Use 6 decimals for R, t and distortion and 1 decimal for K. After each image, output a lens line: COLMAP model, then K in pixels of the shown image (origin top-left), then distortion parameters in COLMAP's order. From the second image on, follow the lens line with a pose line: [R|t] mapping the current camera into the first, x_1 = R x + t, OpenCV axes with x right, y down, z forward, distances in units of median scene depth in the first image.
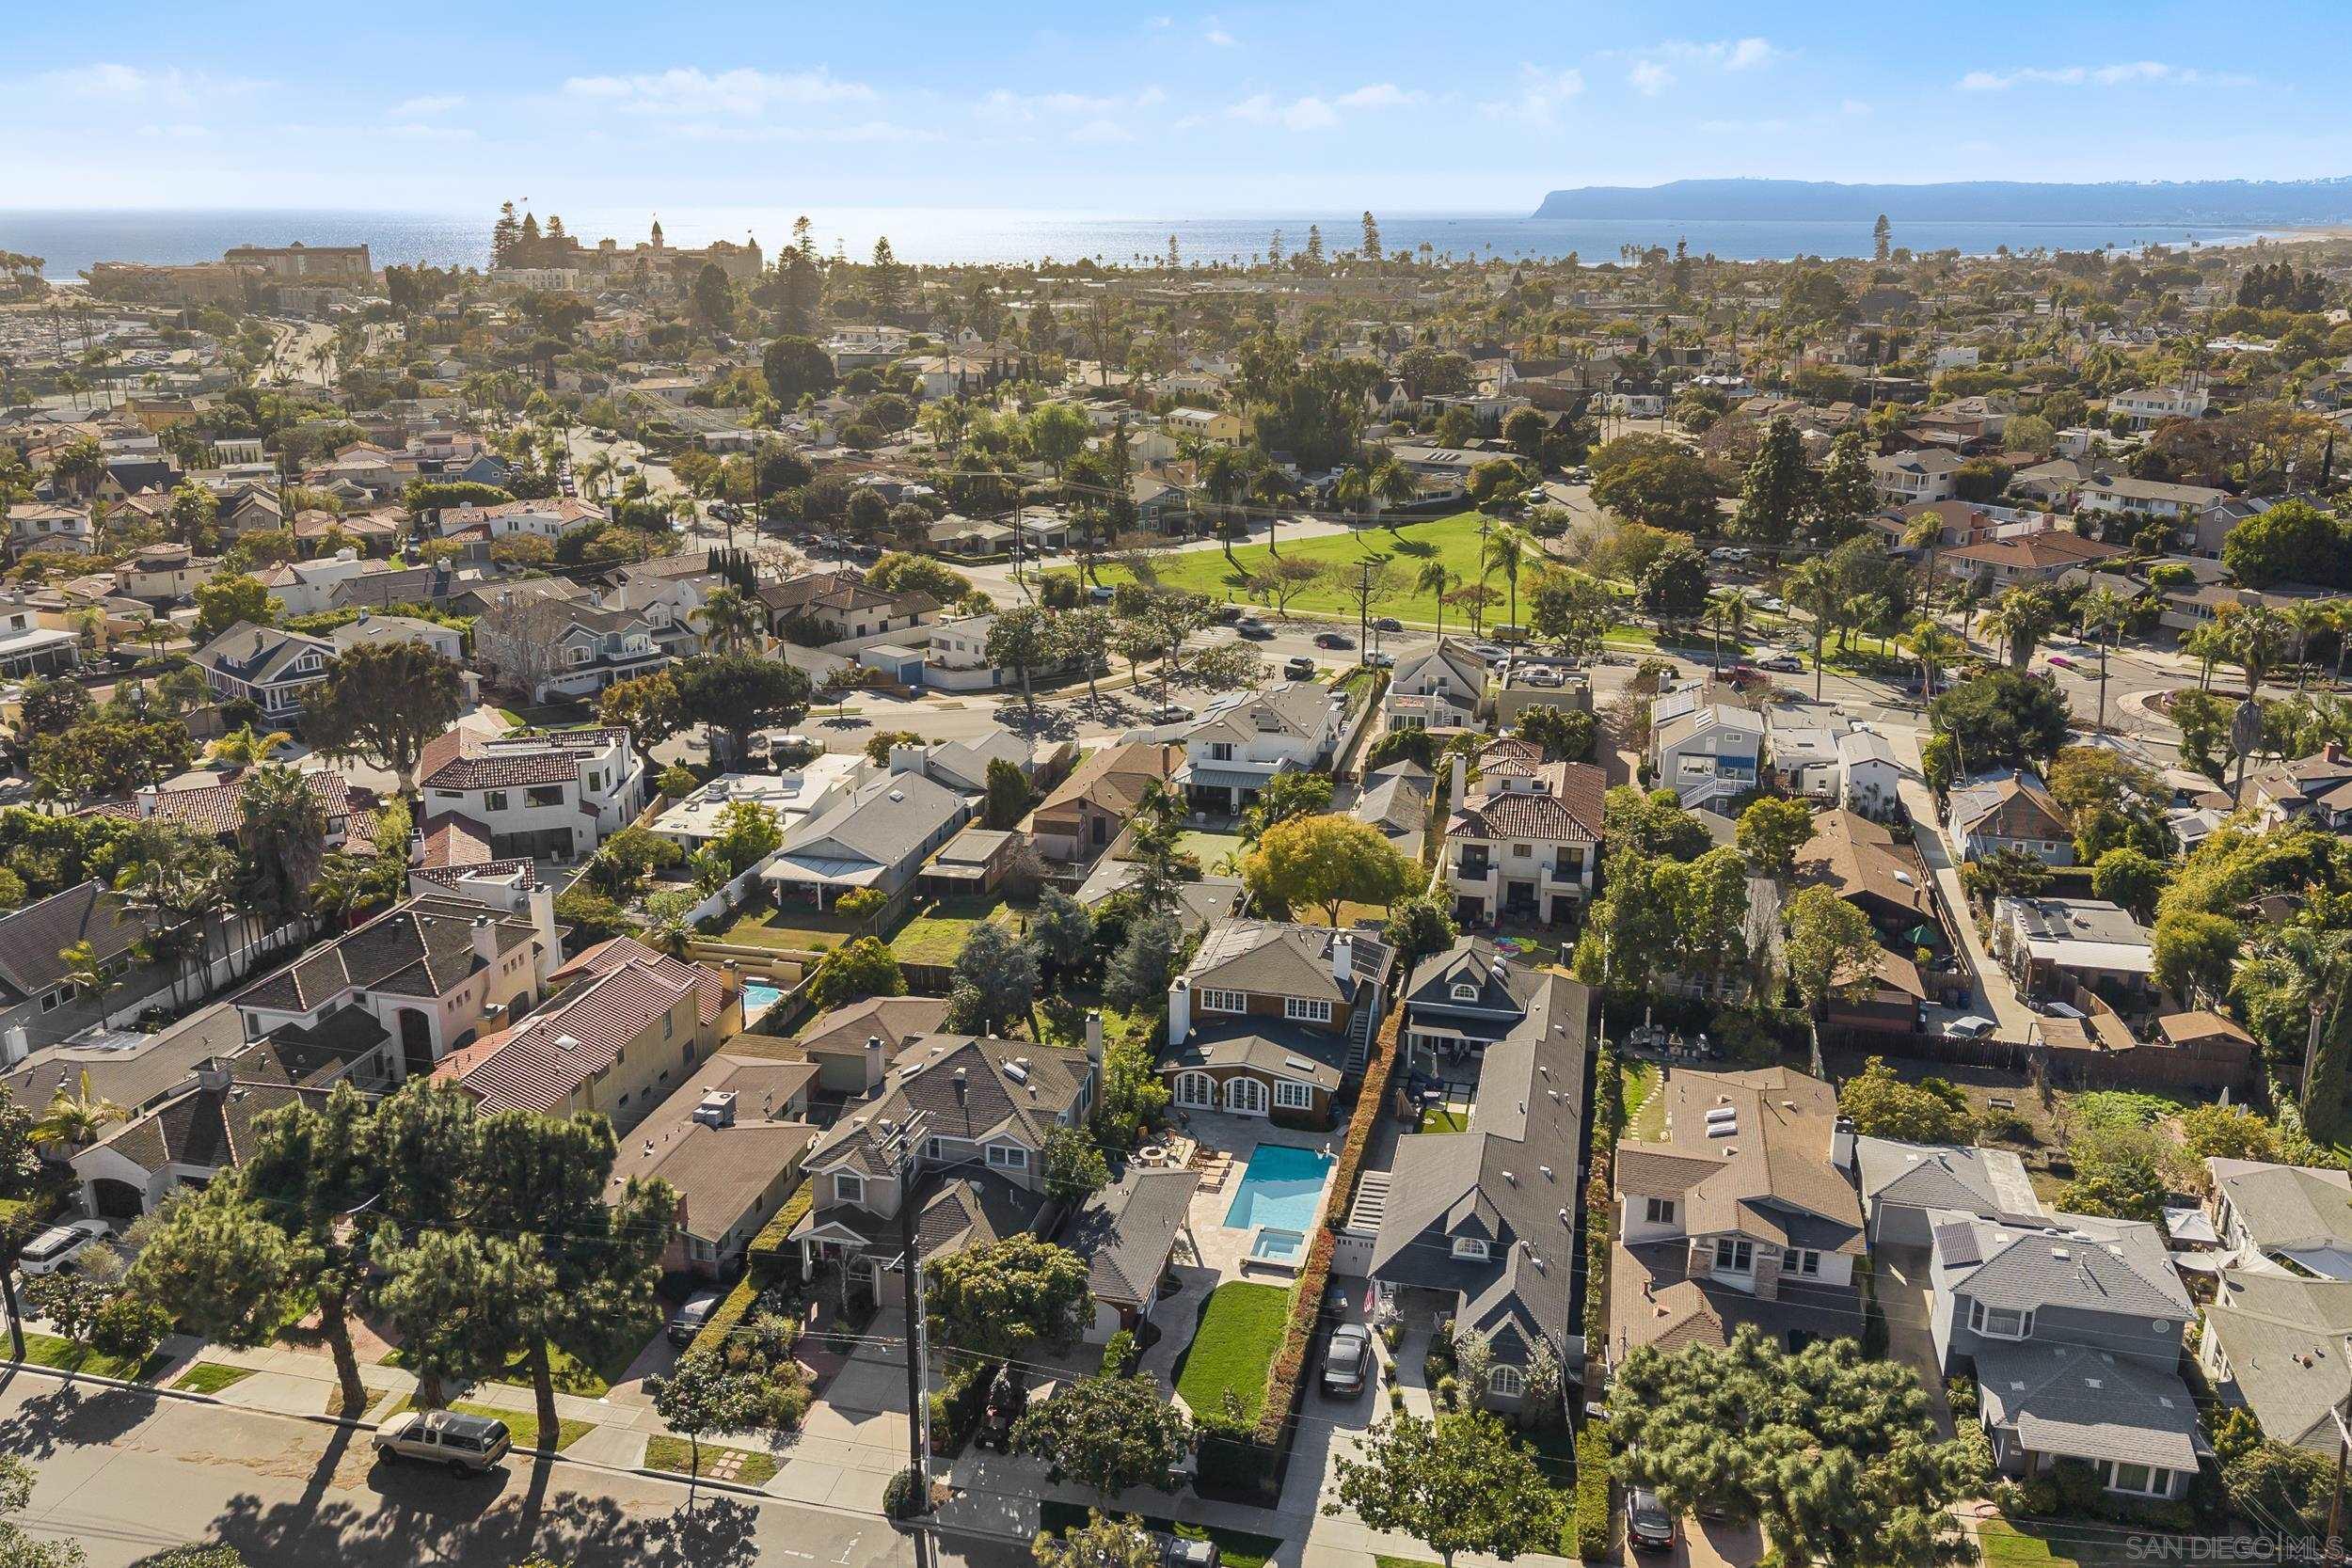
lens RADIAL K [[1813.1, 0, 1213.6], [0, 1813.1, 781.4], [0, 0, 1]] dist [0.192694, -0.520168]
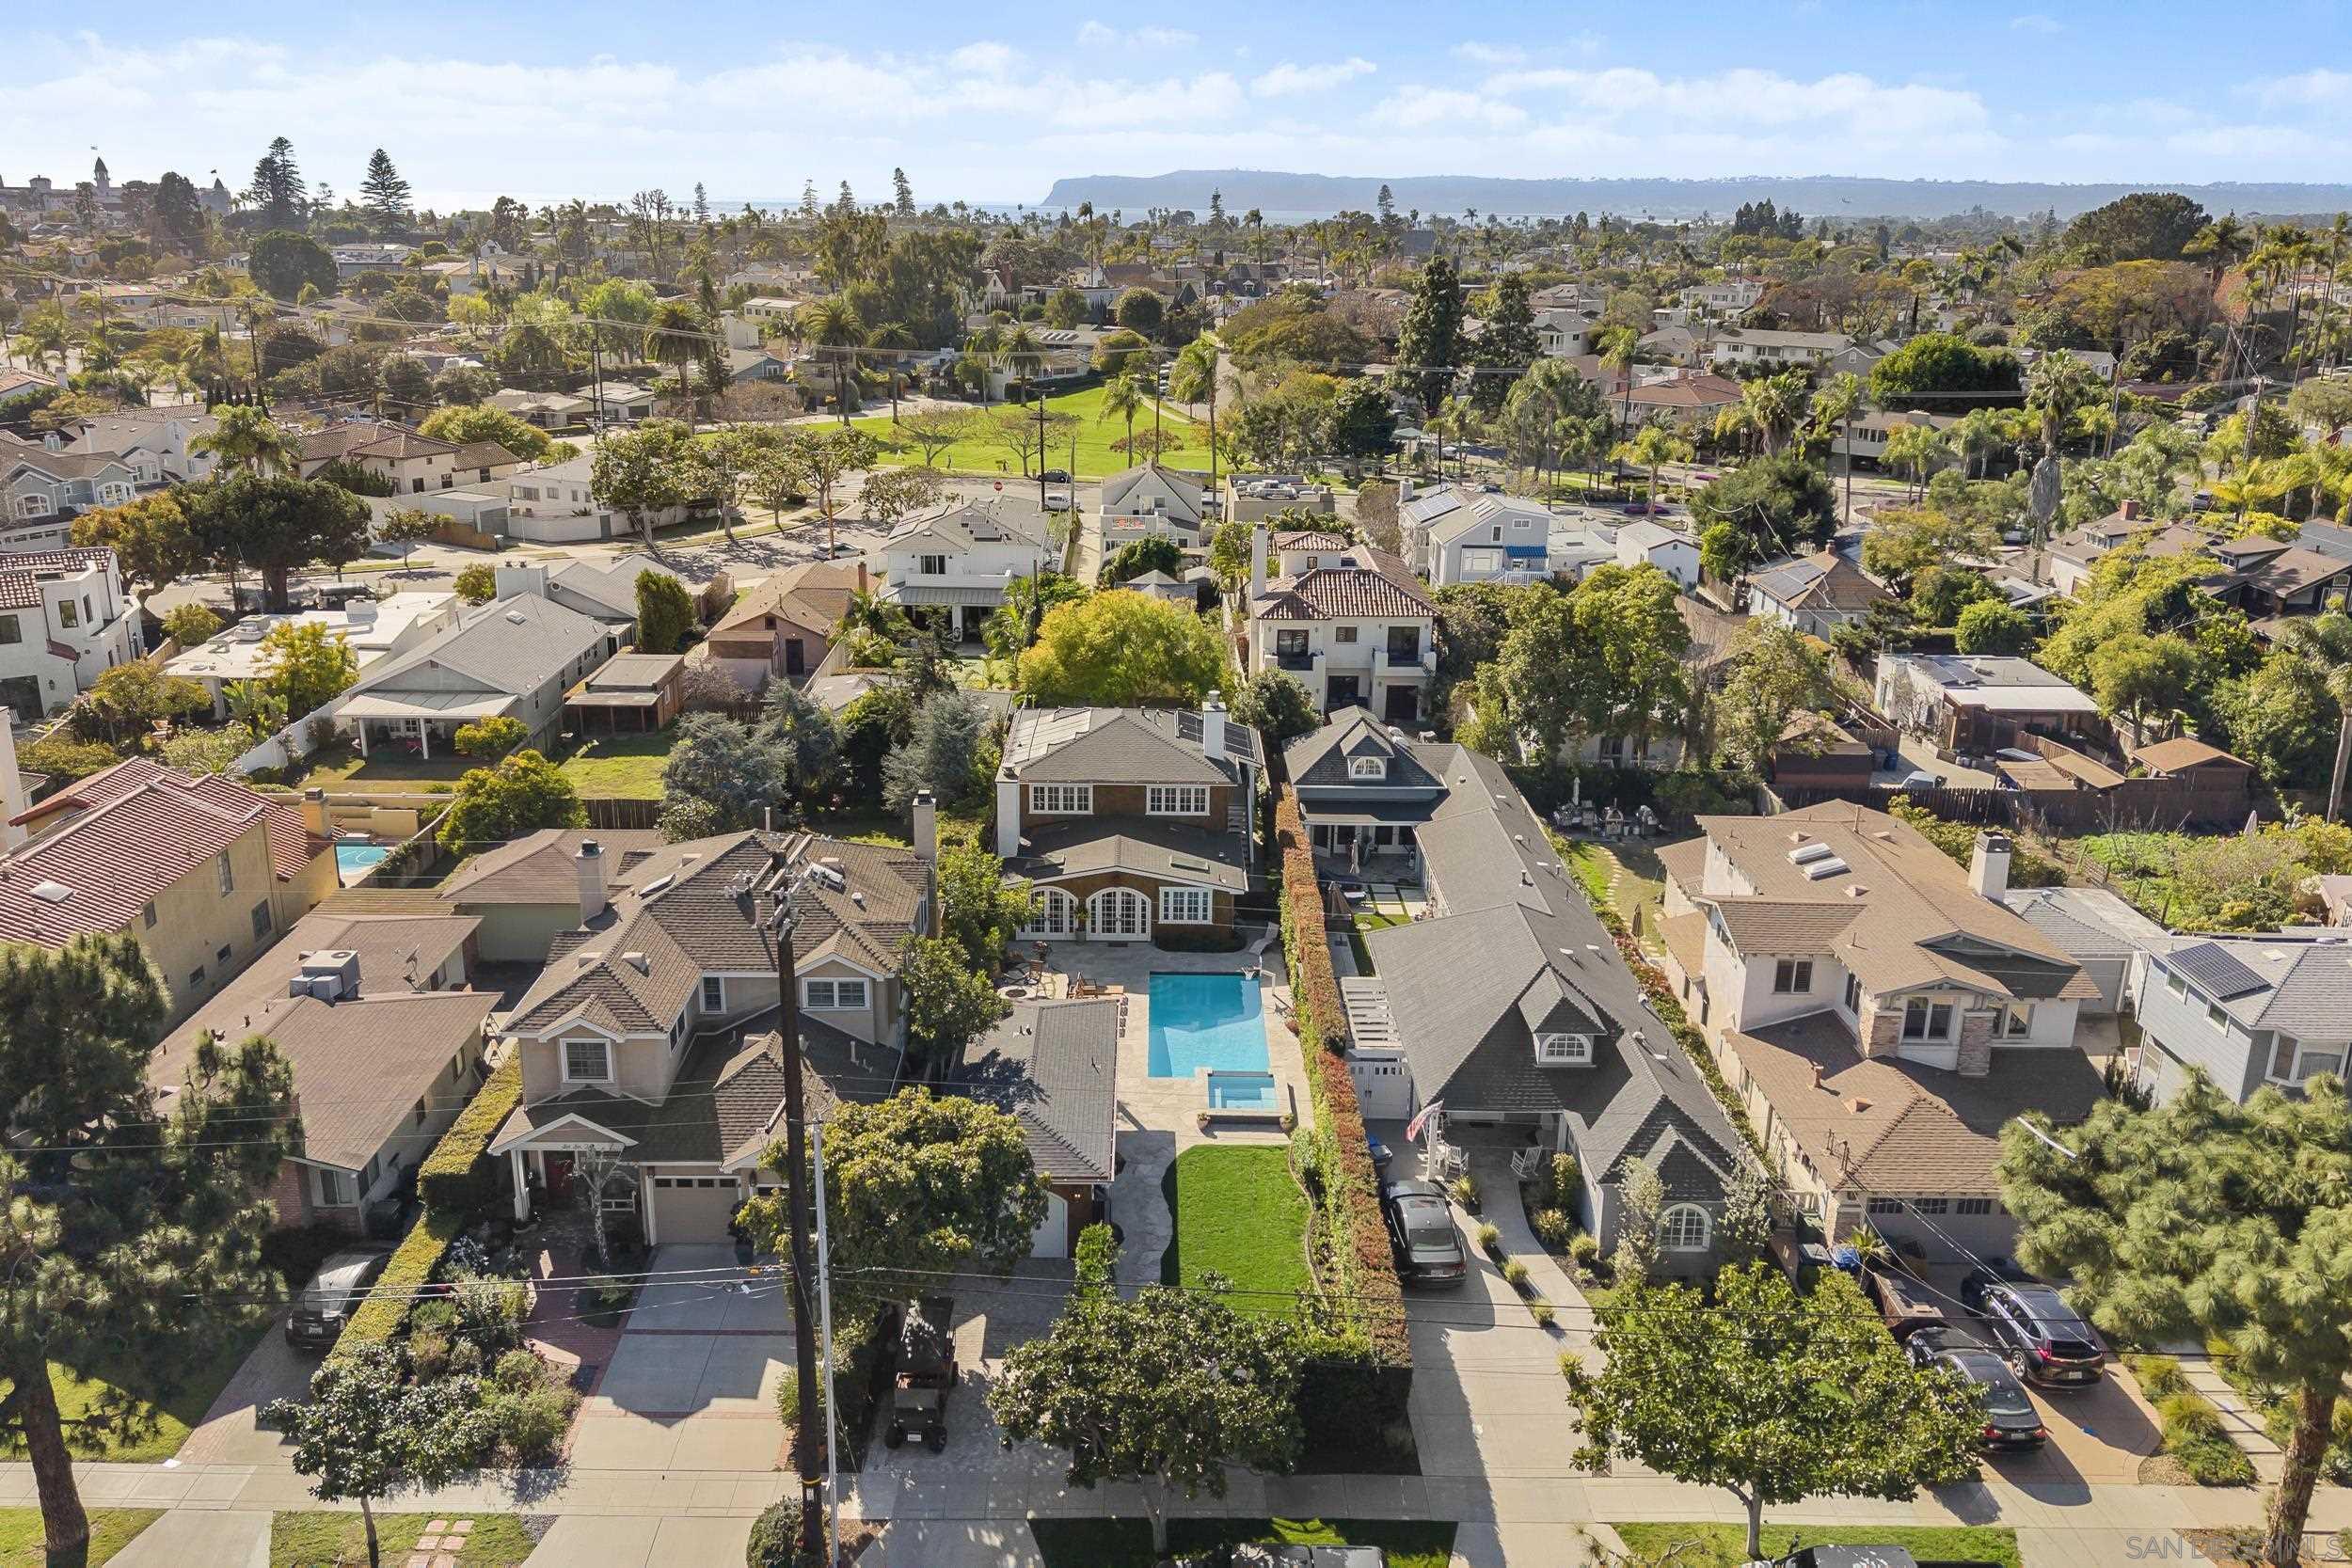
lens RADIAL K [[1786.3, 0, 1176.0], [0, 1786.3, 784.0], [0, 0, 1]] dist [0.086988, -0.109497]
pose [[0.973170, -0.064431, 0.220880, -0.112232], [0.060709, 0.997876, 0.023607, 0.106624], [-0.221932, -0.009565, 0.975015, 0.312679]]
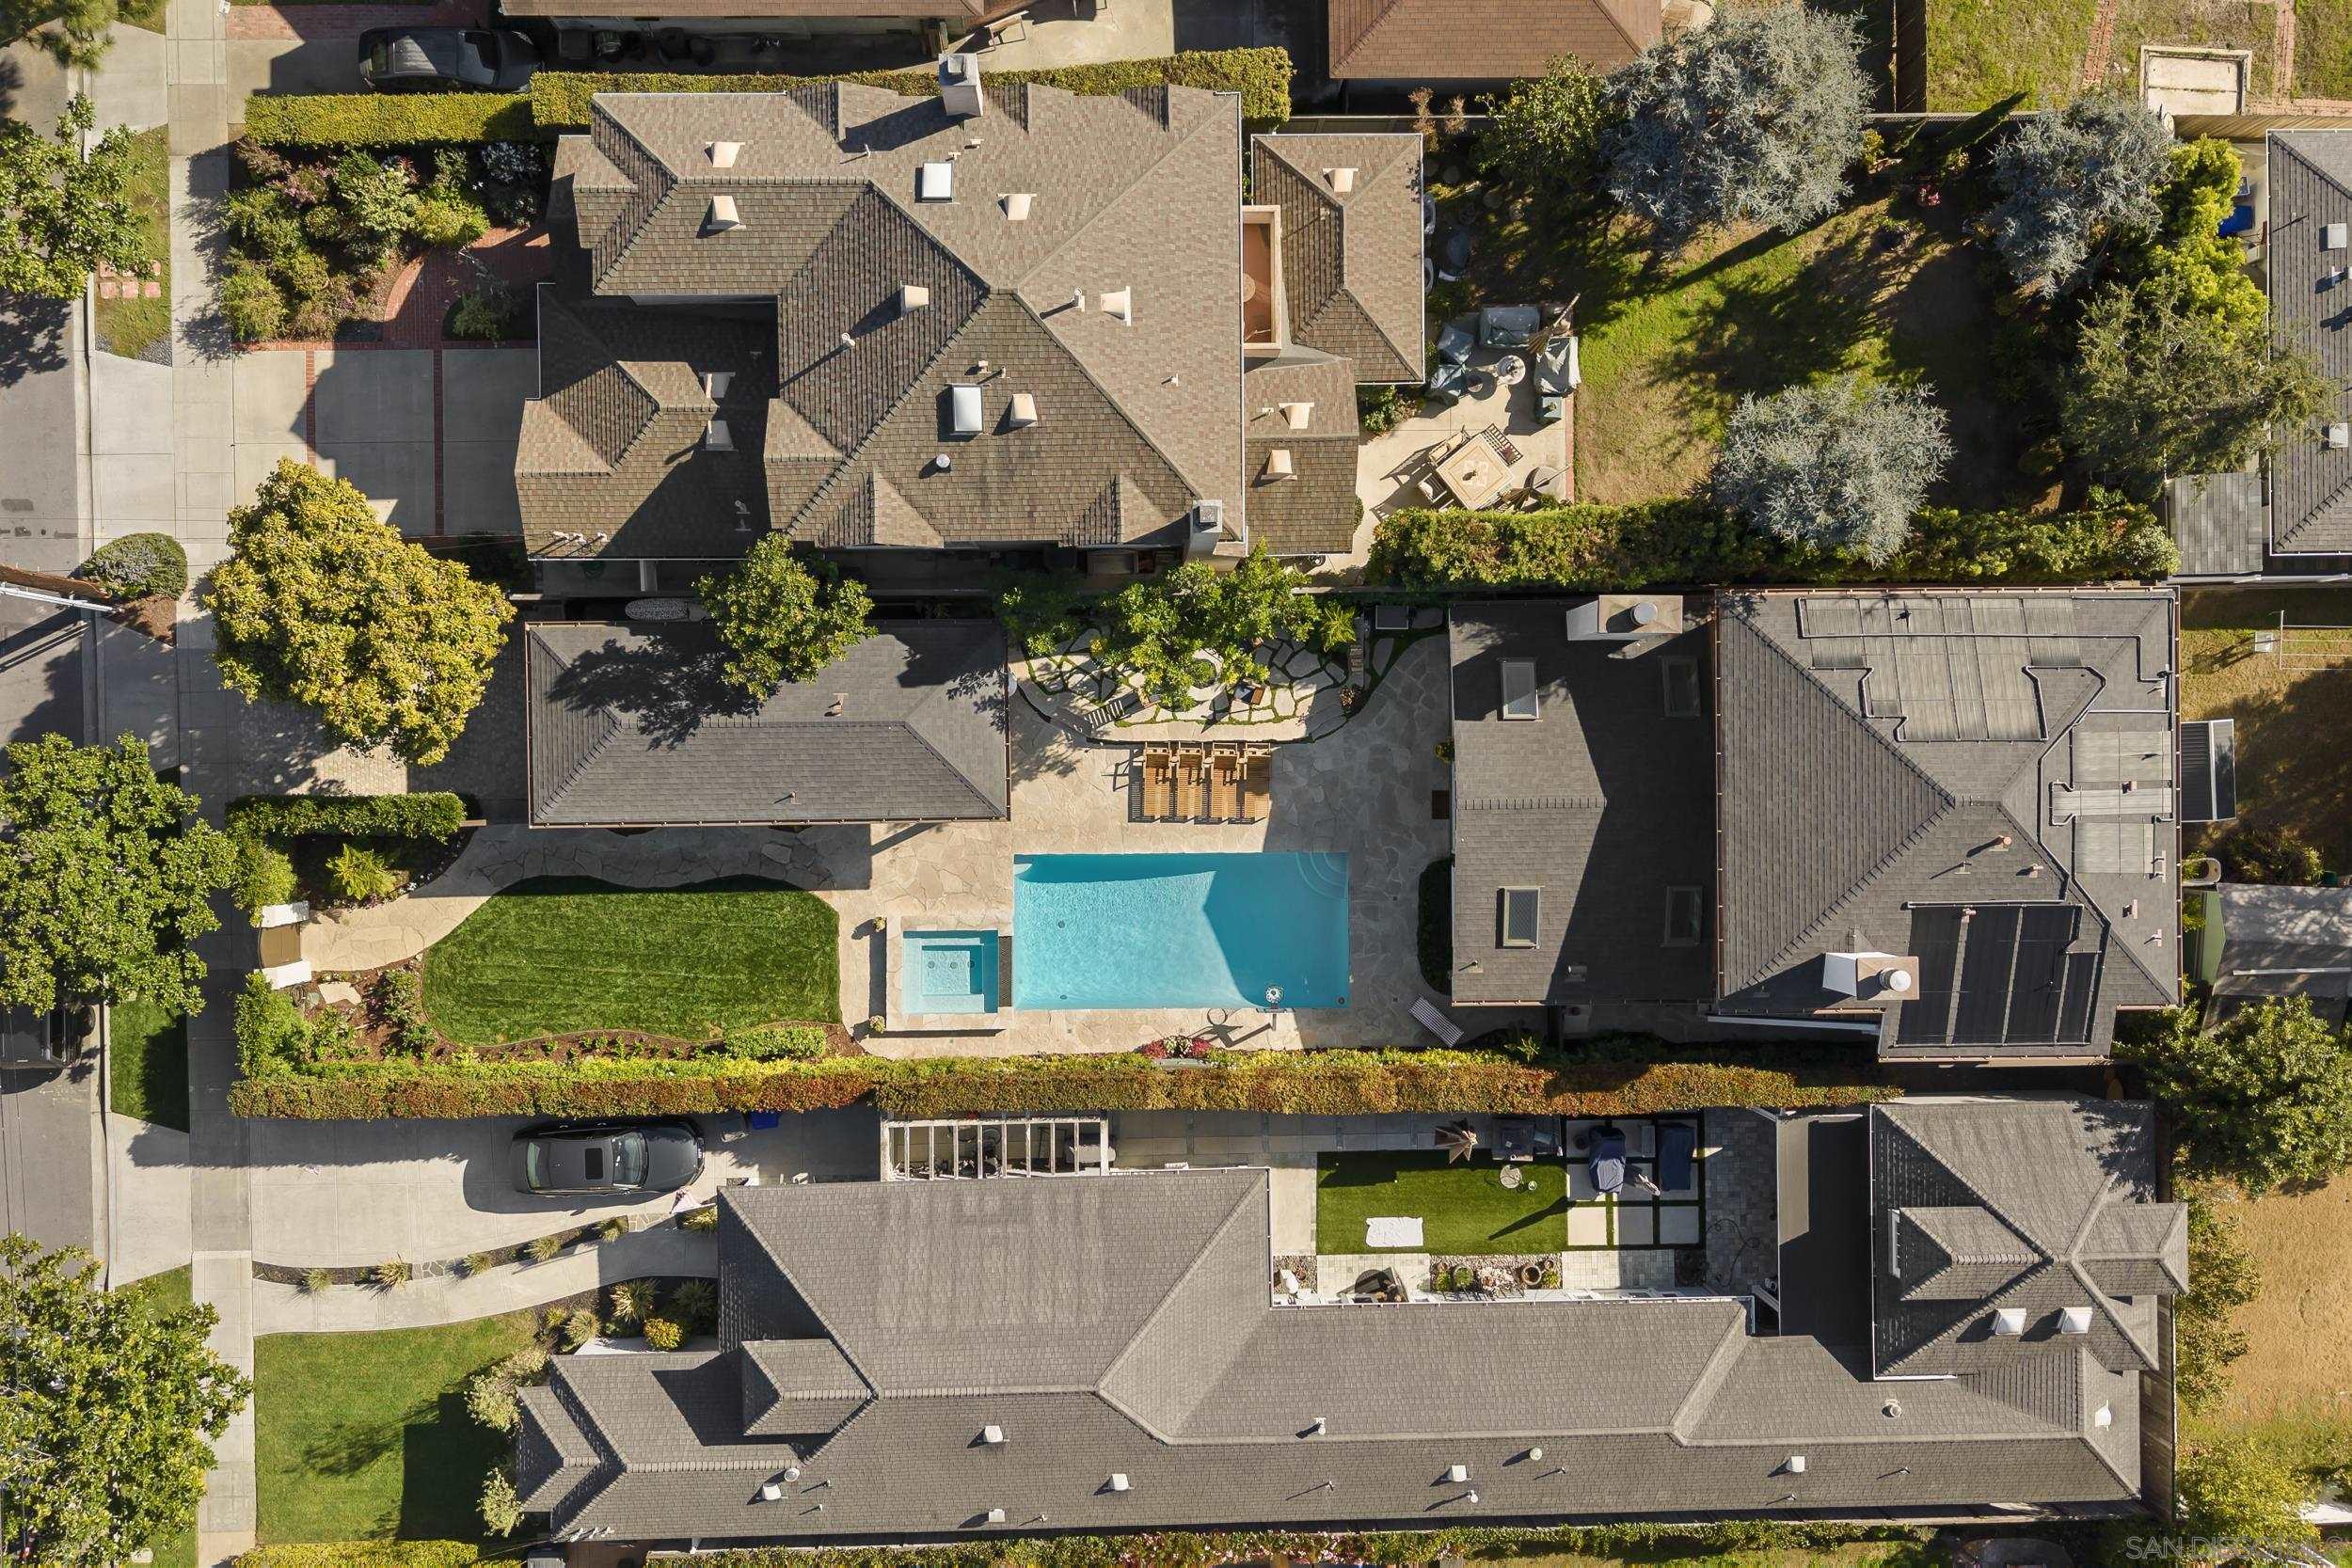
lens RADIAL K [[1786.3, 0, 1176.0], [0, 1786.3, 784.0], [0, 0, 1]] dist [0.086988, -0.109497]
pose [[0.228285, 0.973591, 0.002681, -0.005874], [-0.337724, 0.076605, 0.938123, -0.243429], [0.913142, -0.215065, 0.346292, 0.775439]]
